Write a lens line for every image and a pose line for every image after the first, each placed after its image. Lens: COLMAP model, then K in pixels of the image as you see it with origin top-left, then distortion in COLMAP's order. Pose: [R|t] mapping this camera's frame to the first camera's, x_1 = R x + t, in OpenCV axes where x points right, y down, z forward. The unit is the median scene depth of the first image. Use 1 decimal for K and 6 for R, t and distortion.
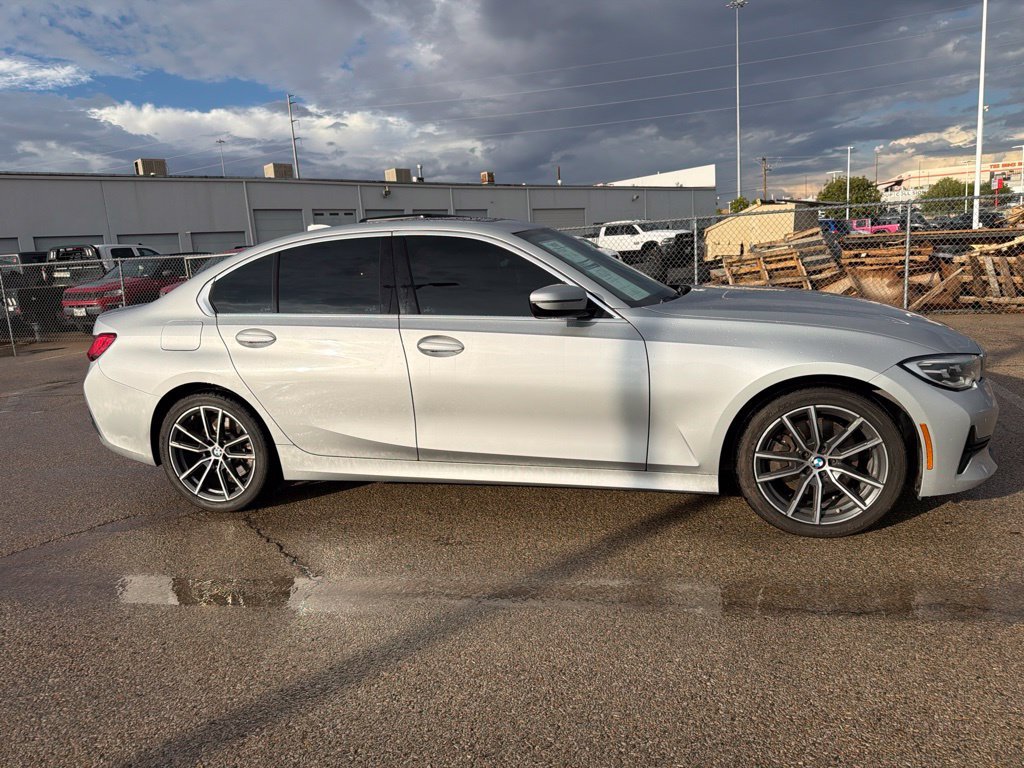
lens RADIAL K [[714.0, 0, 513.6], [0, 714.0, 409.0], [0, 0, 1]] dist [0.067976, -0.063328]
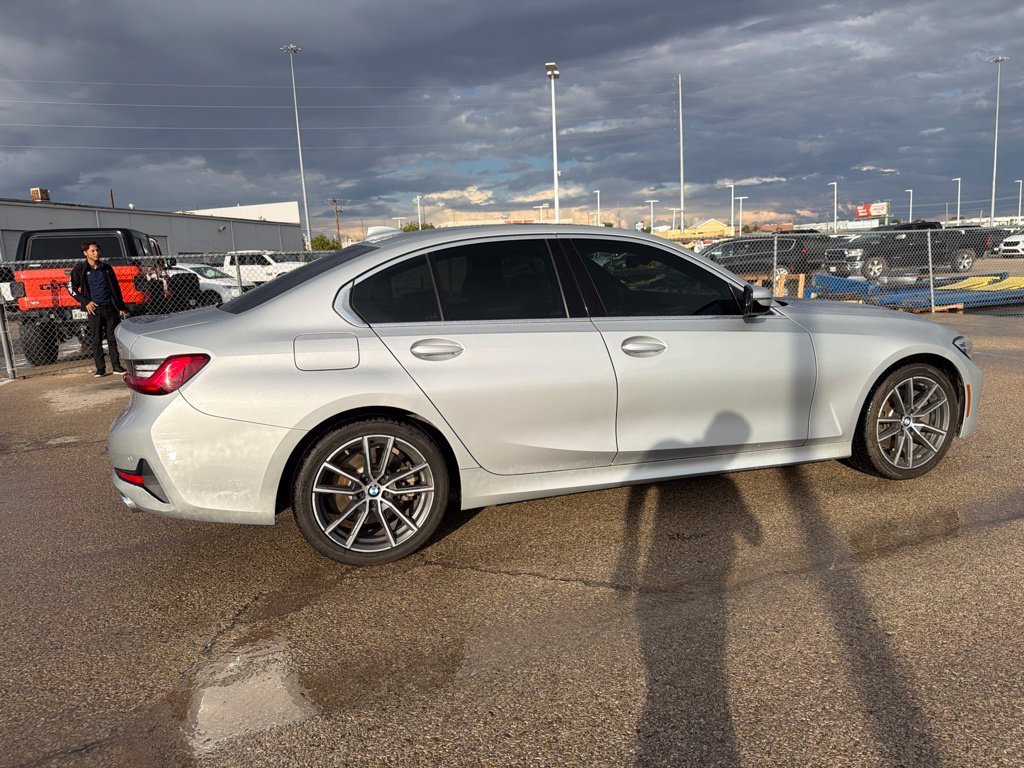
lens RADIAL K [[736.8, 0, 494.6], [0, 736.8, 414.6], [0, 0, 1]] dist [0.023477, -0.026728]
pose [[0.838438, -0.082657, 0.538692, -0.117906], [0.109227, 0.993863, -0.017507, 0.000416], [-0.533939, 0.073518, 0.842321, 0.033509]]
